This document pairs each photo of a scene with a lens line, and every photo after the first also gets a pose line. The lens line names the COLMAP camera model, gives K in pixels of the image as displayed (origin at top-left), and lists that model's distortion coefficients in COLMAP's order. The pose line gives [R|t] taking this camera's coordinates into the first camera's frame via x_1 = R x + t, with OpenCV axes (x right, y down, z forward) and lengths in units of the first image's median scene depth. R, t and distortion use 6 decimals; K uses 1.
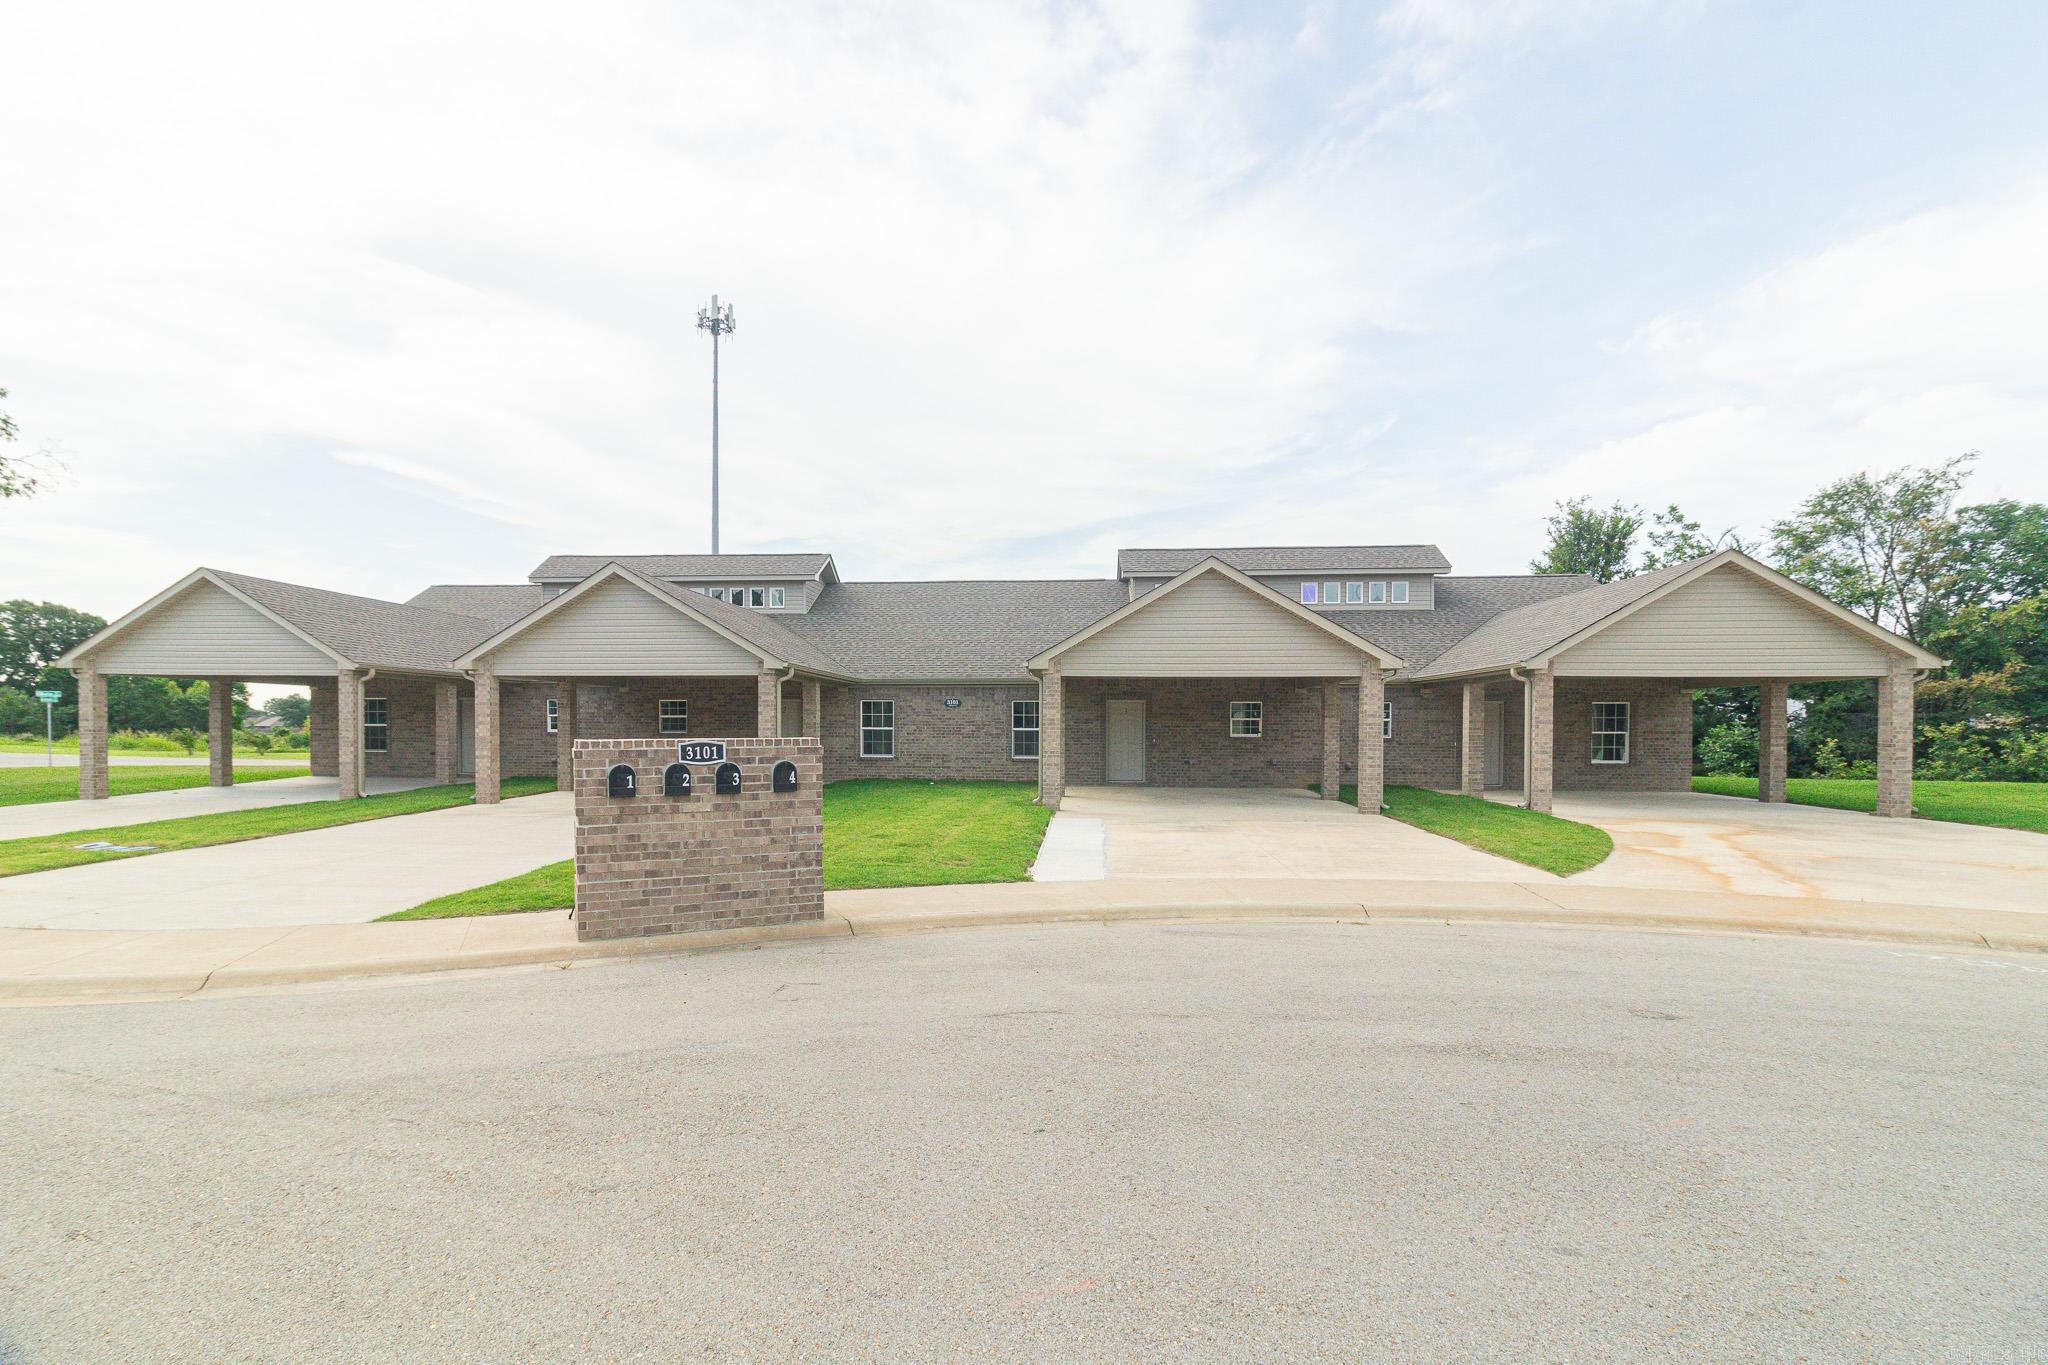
lens RADIAL K [[995.6, 0, 1024.3], [0, 995.6, 724.6], [0, 0, 1]] dist [-0.001528, 0.000472]
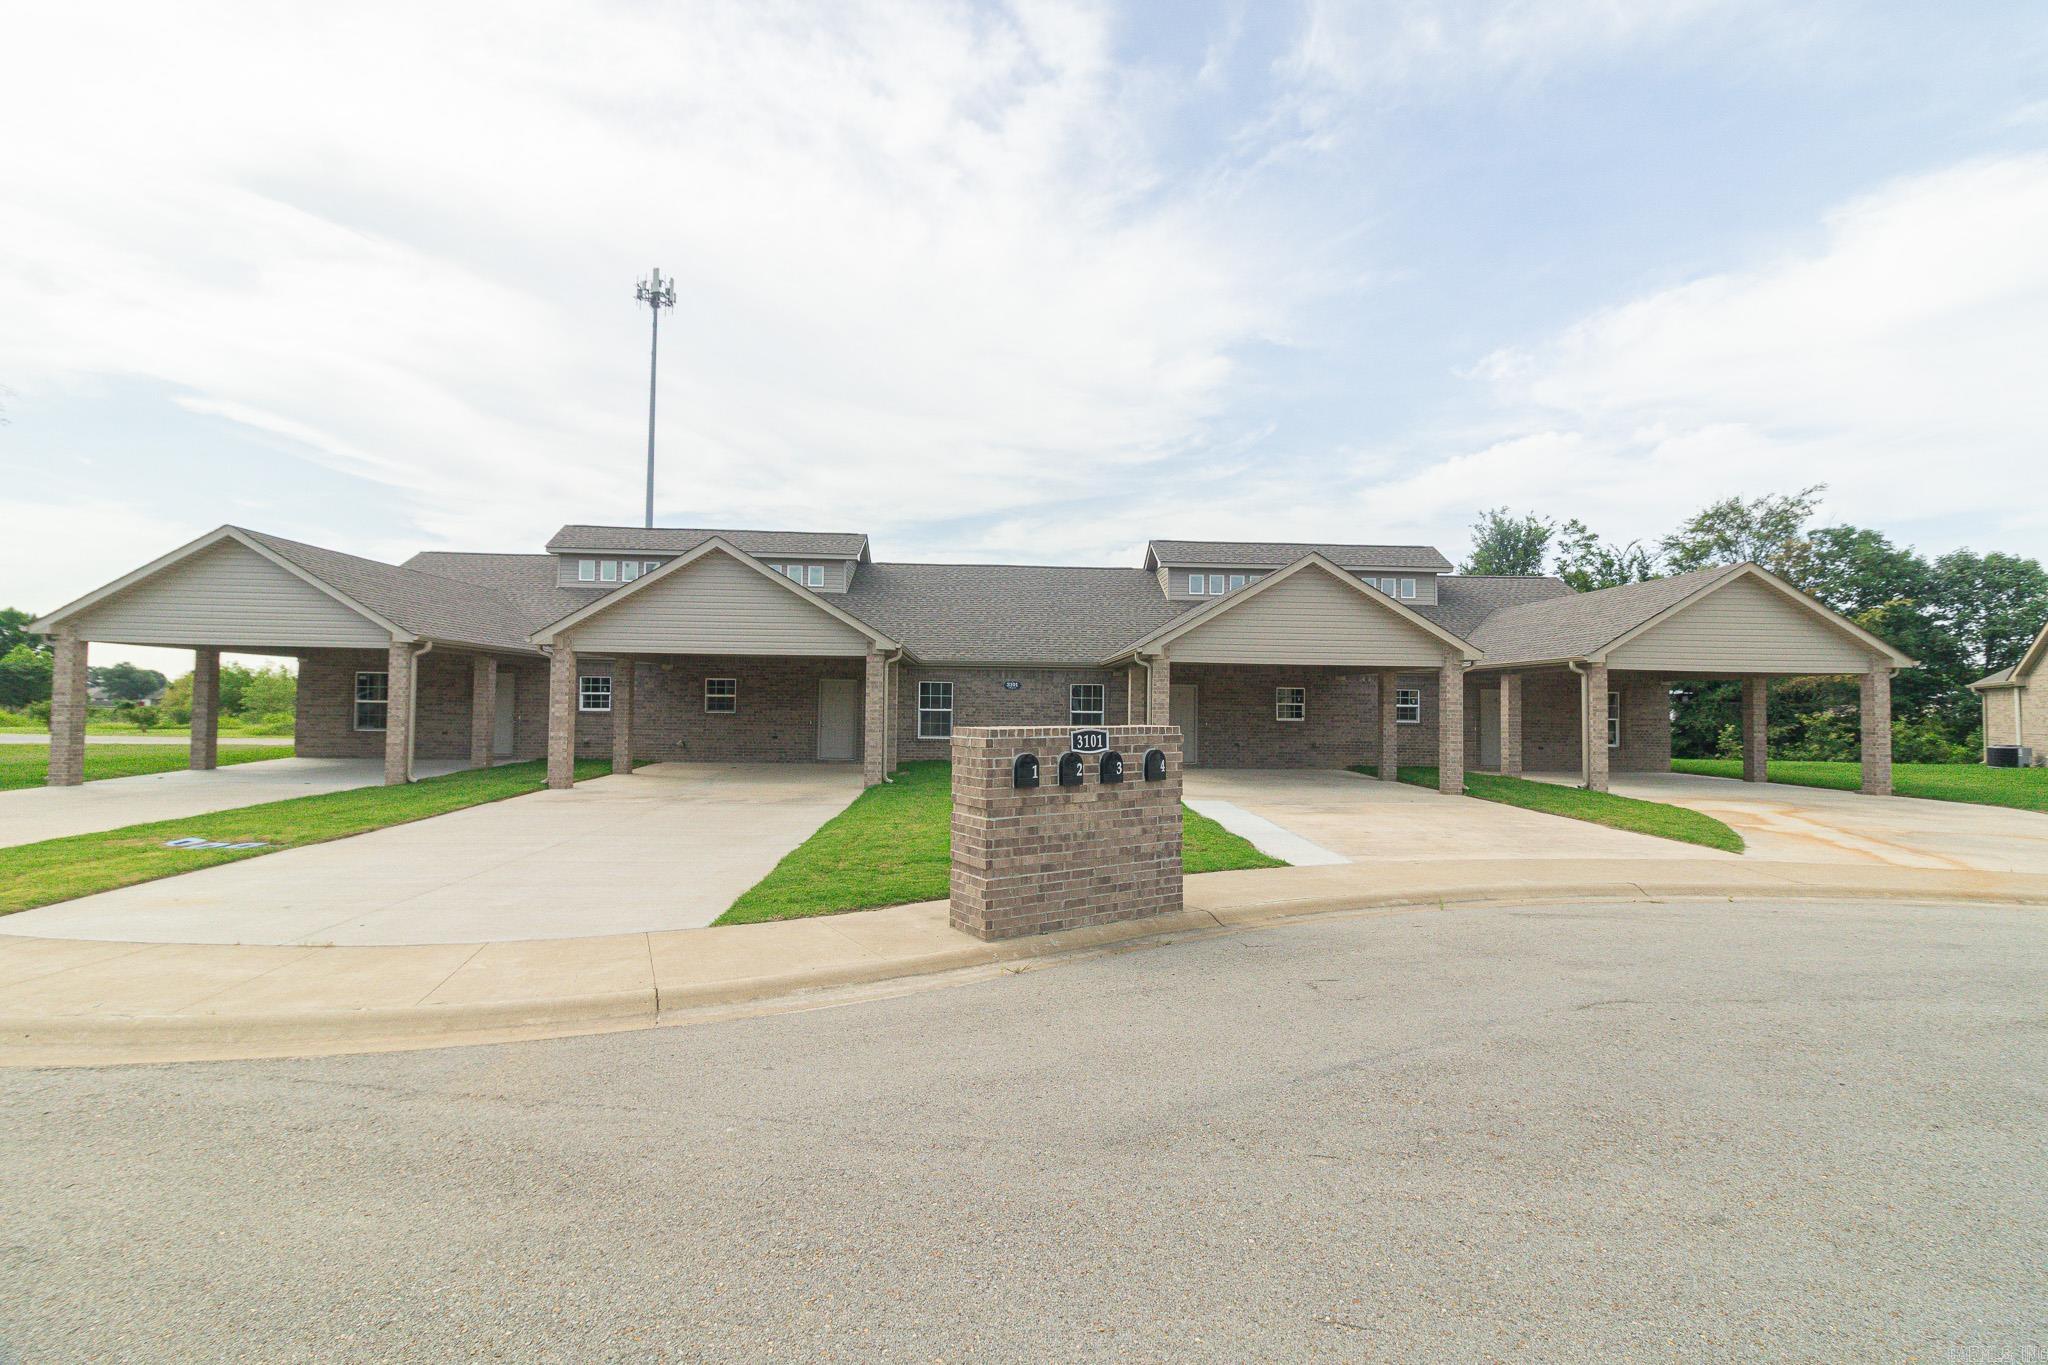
lens RADIAL K [[965.6, 0, 1033.4], [0, 965.6, 676.6], [0, 0, 1]] dist [-0.000489, 0.000164]
pose [[0.987006, 0.013817, 0.160090, -0.215771], [-0.009341, 0.999545, -0.028677, -0.002900], [-0.160414, 0.026809, 0.986686, 0.032310]]
